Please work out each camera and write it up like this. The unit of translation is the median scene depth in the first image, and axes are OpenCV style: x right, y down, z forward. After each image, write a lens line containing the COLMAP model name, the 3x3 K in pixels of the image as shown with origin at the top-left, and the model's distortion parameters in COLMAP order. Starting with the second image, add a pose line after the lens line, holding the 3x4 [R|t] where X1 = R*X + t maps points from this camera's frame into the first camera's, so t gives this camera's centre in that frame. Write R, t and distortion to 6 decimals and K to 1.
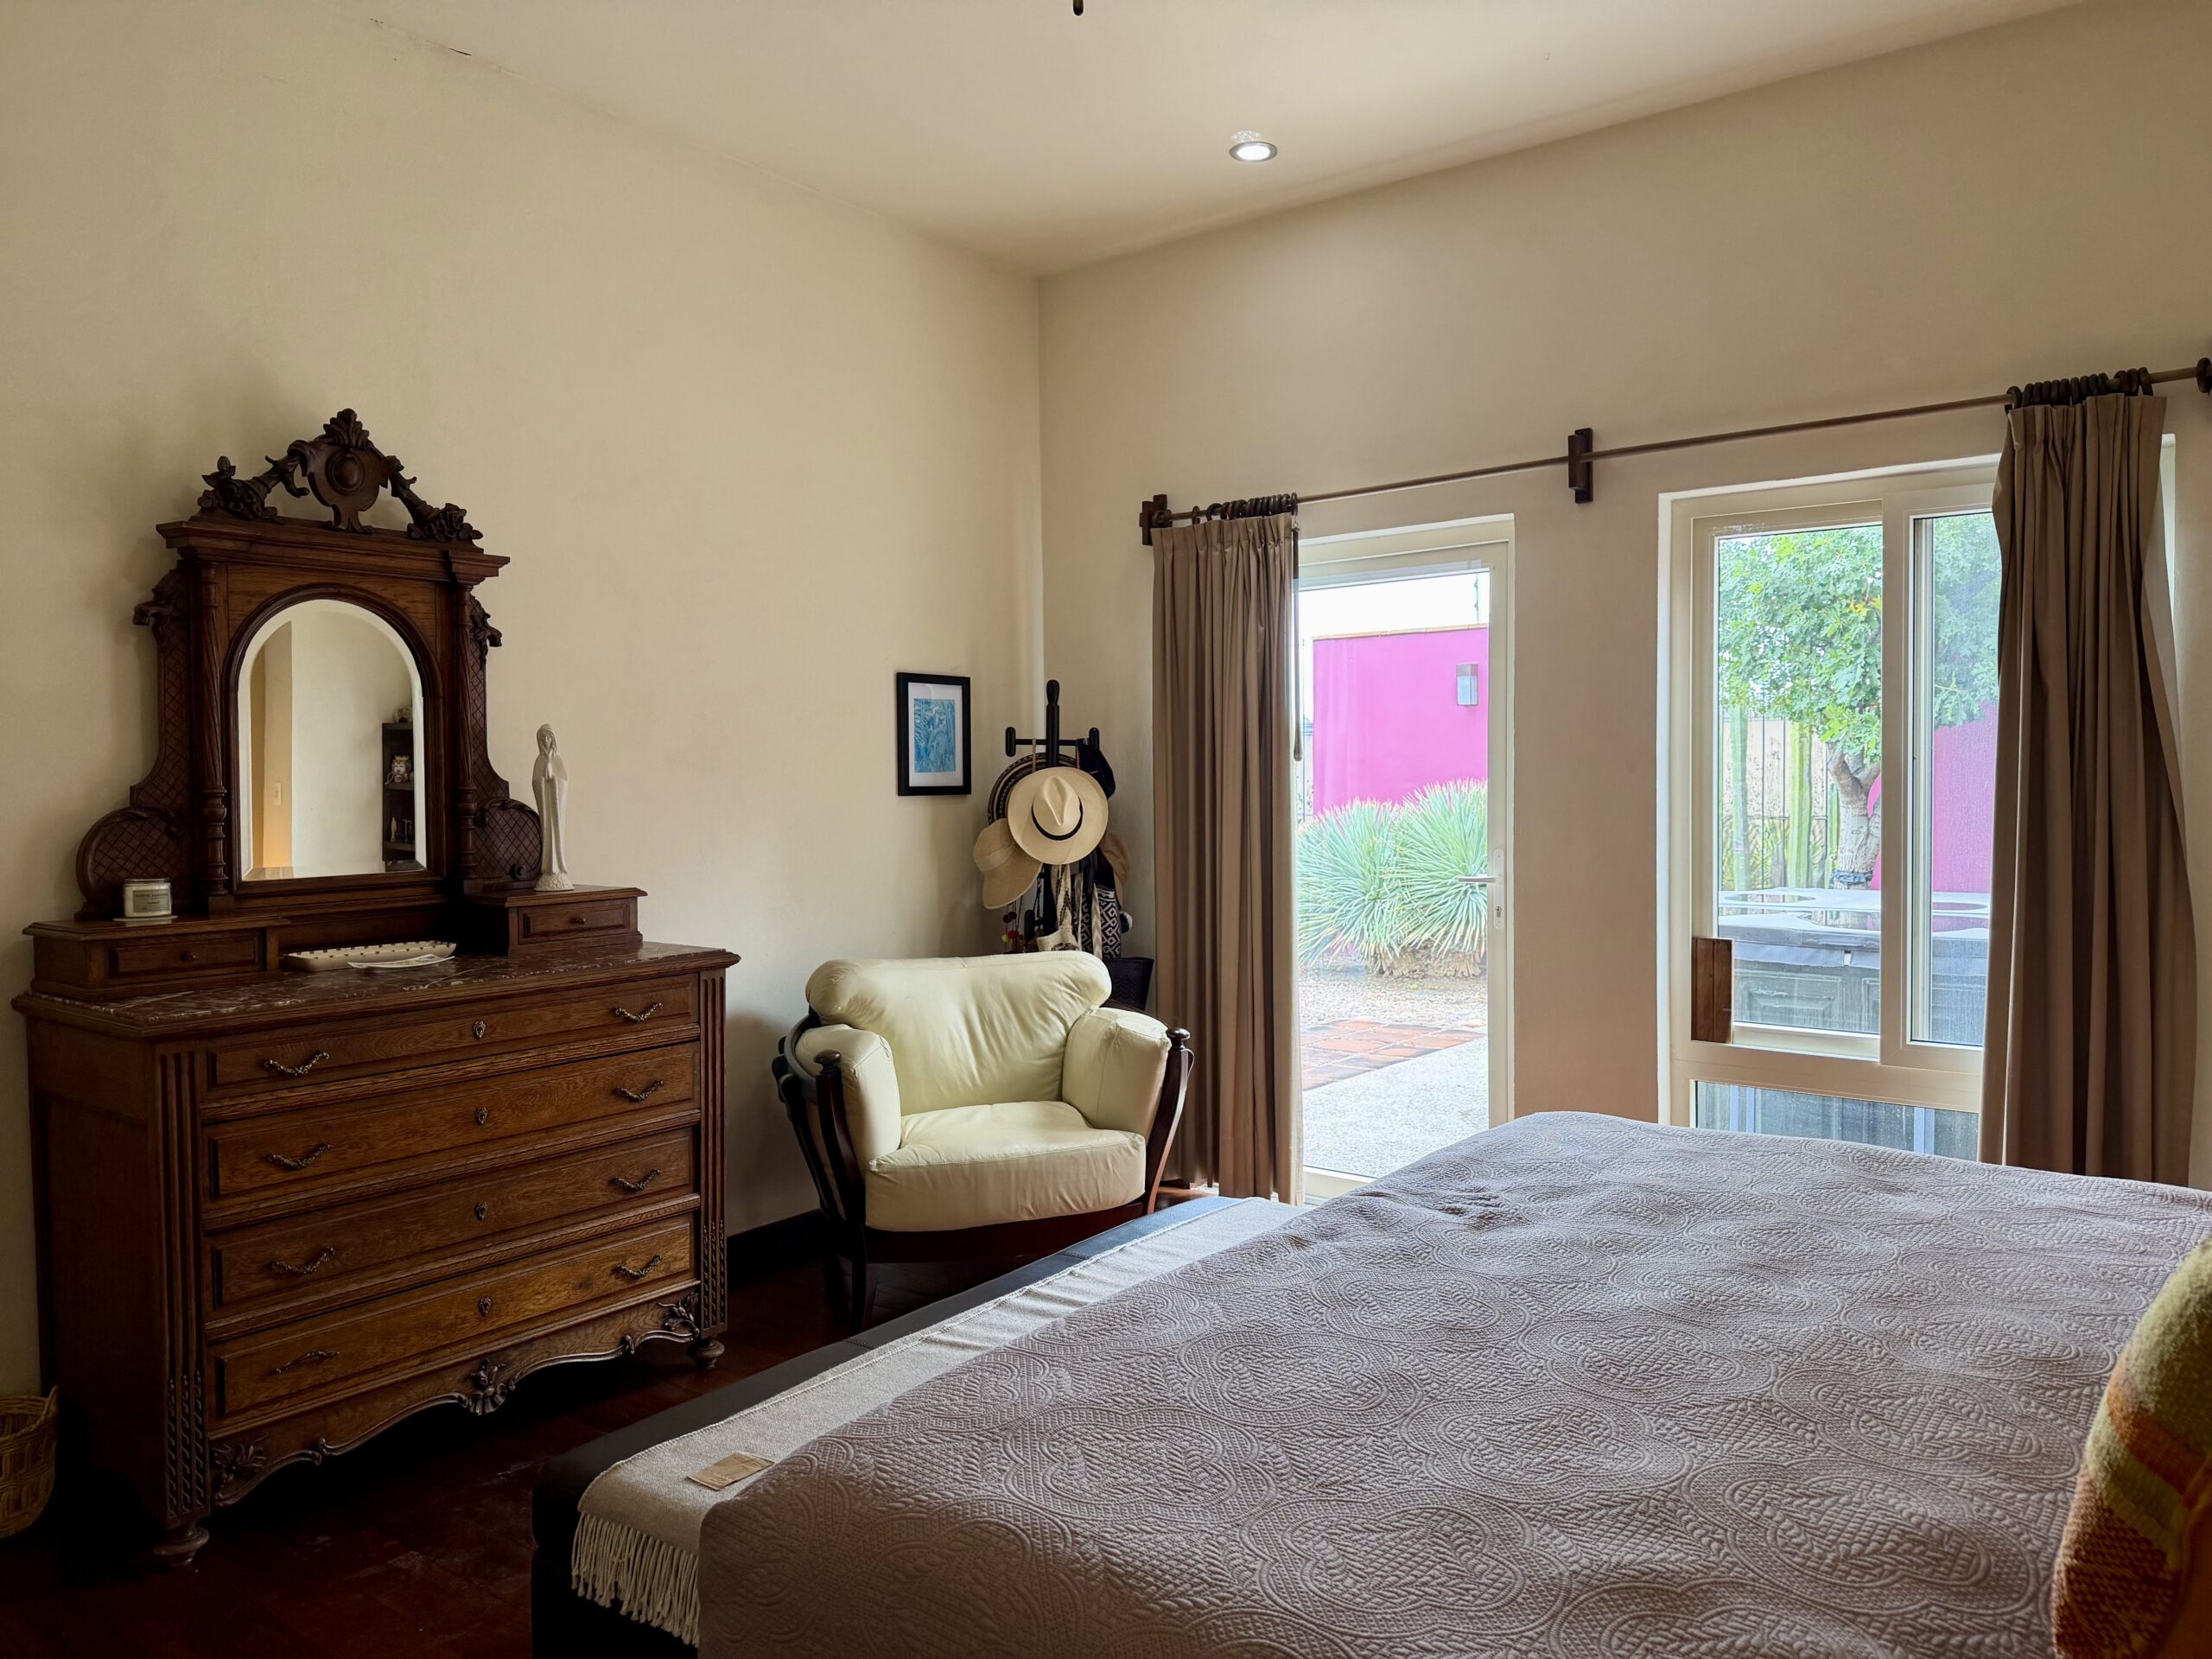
lens RADIAL K [[1537.7, 0, 1157.0], [0, 1537.7, 845.4], [0, 0, 1]] dist [0.054168, -0.063284]
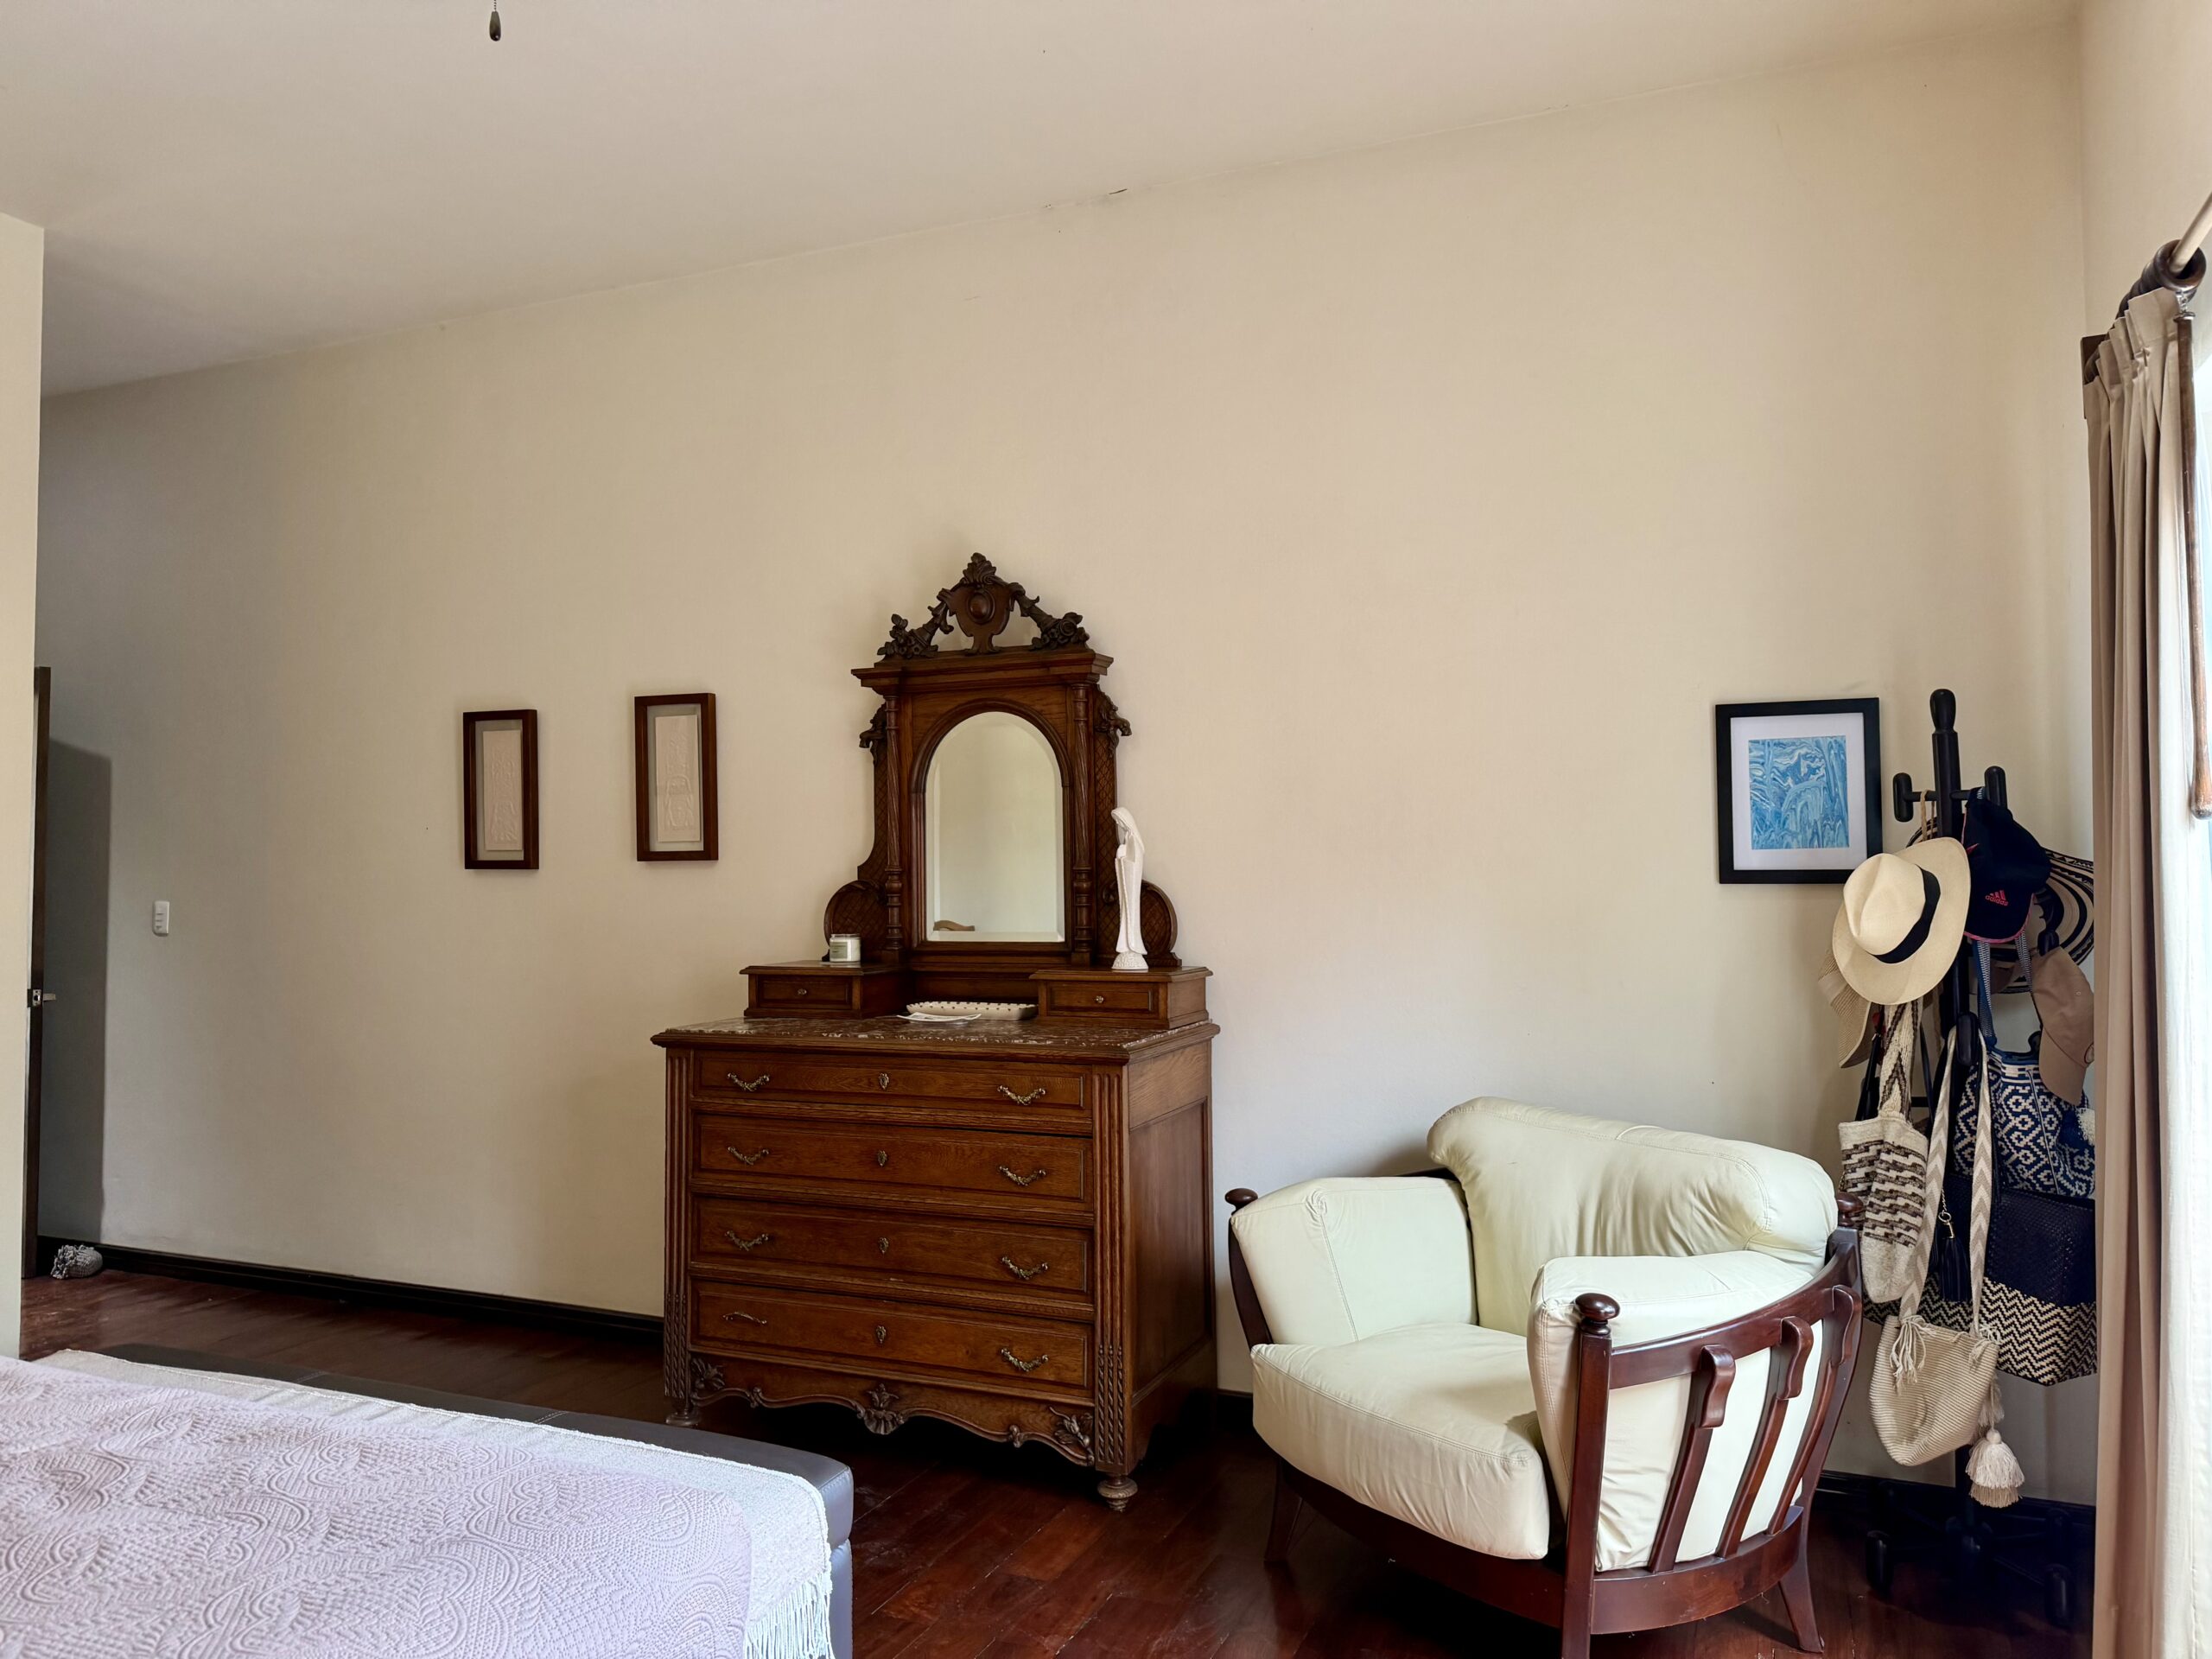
lens RADIAL K [[1537.7, 0, 1106.6], [0, 1537.7, 814.9], [0, 0, 1]] dist [0.054168, -0.063284]
pose [[0.230233, -0.034238, -0.972533, 0.640925], [-0.041518, 0.998125, -0.044968, -0.028449], [0.972250, 0.050731, 0.228380, 0.815183]]
